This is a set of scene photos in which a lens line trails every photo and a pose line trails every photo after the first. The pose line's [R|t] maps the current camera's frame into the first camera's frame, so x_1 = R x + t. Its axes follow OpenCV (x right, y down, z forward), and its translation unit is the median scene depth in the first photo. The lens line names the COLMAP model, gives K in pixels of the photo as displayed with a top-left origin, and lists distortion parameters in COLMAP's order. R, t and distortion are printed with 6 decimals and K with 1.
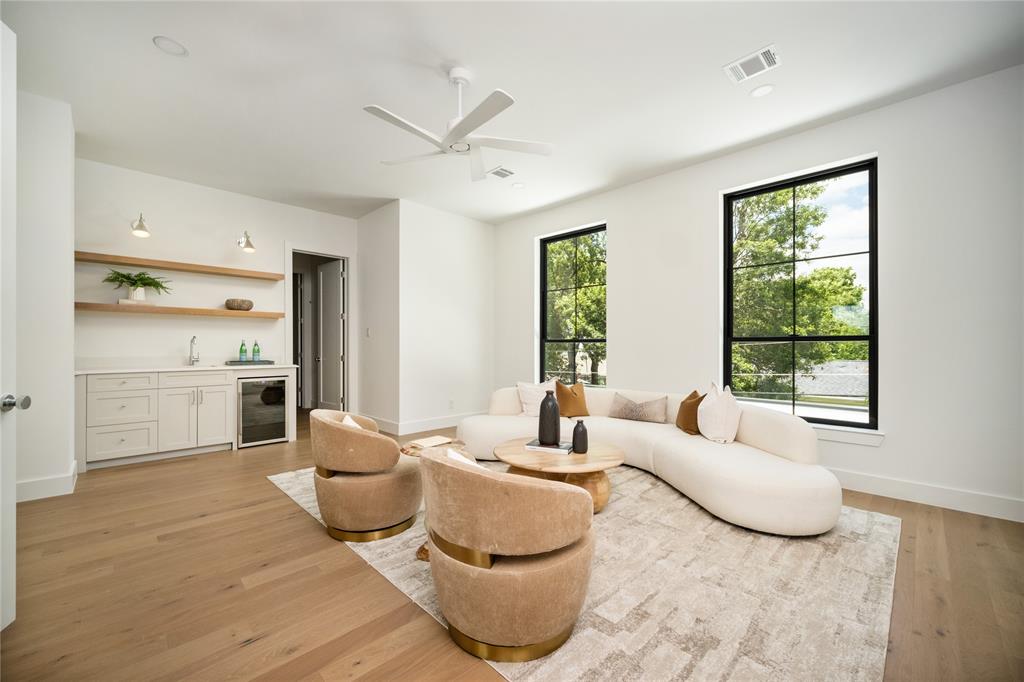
lens RADIAL K [[411.6, 0, 518.4], [0, 411.6, 344.0], [0, 0, 1]] dist [-0.005200, 0.000063]
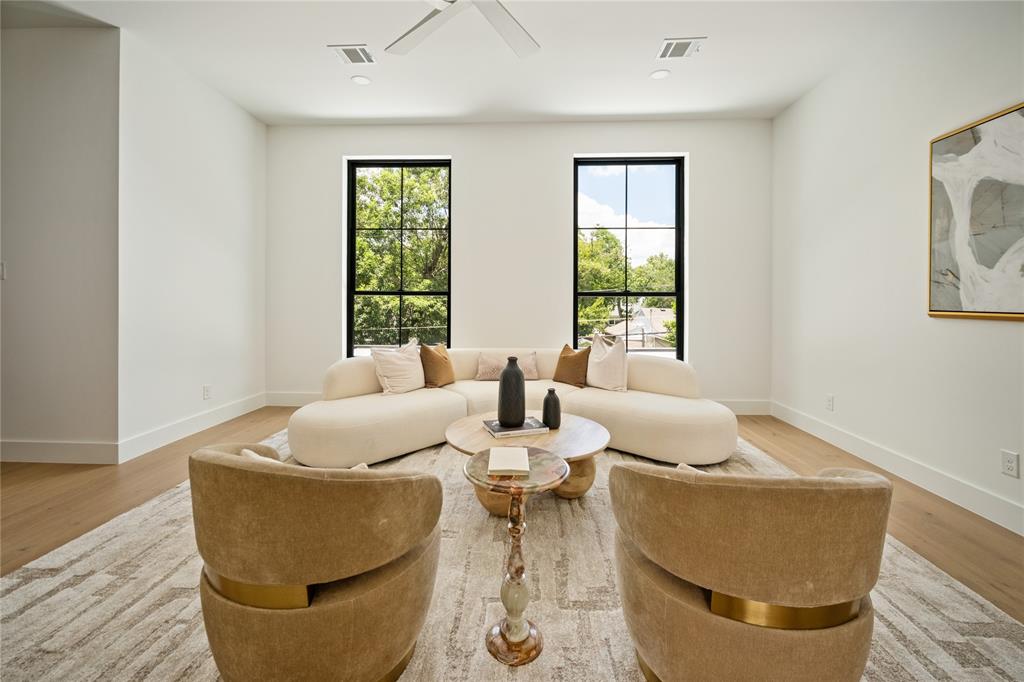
lens RADIAL K [[411.6, 0, 513.0], [0, 411.6, 294.0], [0, 0, 1]] dist [-0.005200, 0.000063]
pose [[0.735121, 0.011476, 0.677839, -0.404799], [-0.003059, 0.999903, -0.013611, 0.005464], [-0.677929, 0.007933, 0.735084, 0.387000]]
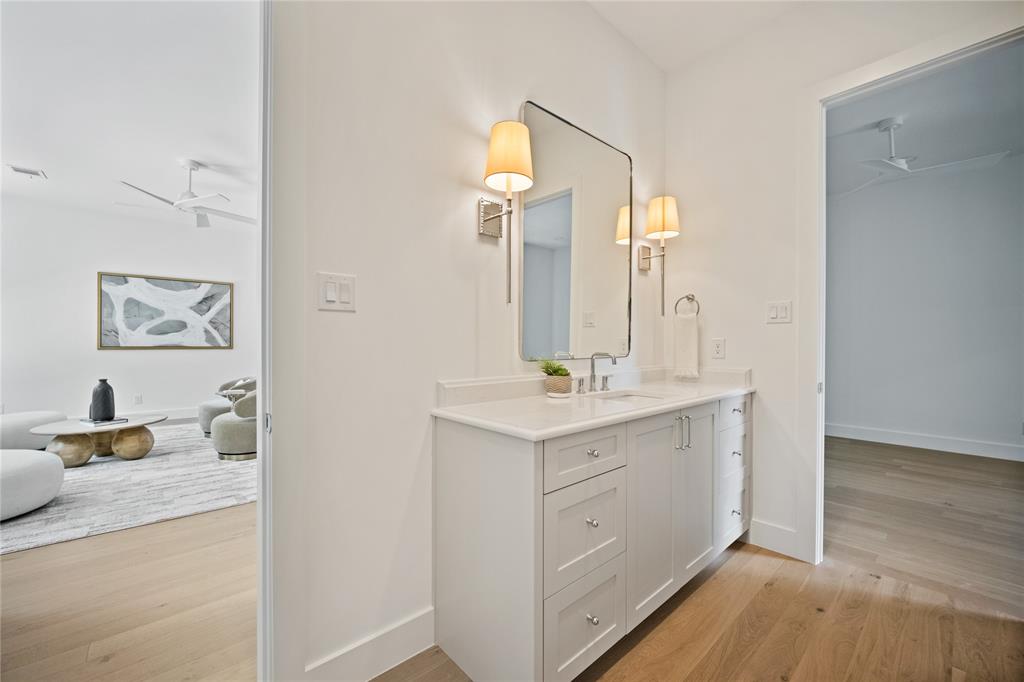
lens RADIAL K [[411.6, 0, 512.0], [0, 411.6, 340.5], [0, 0, 1]] dist [-0.005200, 0.000063]
pose [[-0.998605, -0.001683, 0.052785, -1.135534], [-0.001606, 0.999998, 0.001495, -0.009286], [-0.052787, 0.001409, -0.998605, 2.001384]]
